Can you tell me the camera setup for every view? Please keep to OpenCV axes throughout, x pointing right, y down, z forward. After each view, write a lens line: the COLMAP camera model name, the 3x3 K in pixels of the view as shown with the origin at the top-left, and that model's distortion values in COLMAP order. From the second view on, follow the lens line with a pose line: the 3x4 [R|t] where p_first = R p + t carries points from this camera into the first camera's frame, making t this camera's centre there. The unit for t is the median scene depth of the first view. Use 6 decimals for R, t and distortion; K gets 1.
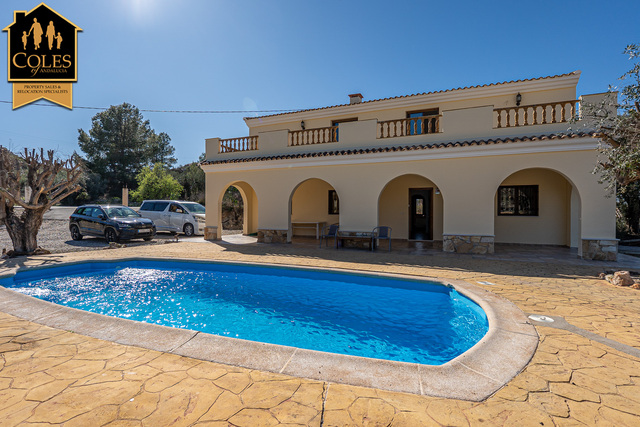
lens RADIAL K [[336.9, 0, 319.3], [0, 336.9, 211.0], [0, 0, 1]] dist [-0.002218, -0.000101]
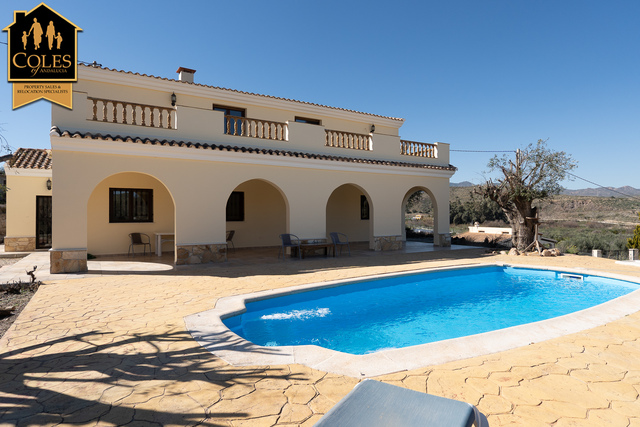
lens RADIAL K [[384.4, 0, 318.5], [0, 384.4, 218.2], [0, 0, 1]] dist [0.000728, -0.000959]
pose [[0.561048, -0.011966, 0.827697, -0.692059], [0.010544, 0.999918, 0.007309, -0.005235], [-0.827716, 0.004626, 0.561128, 0.331506]]
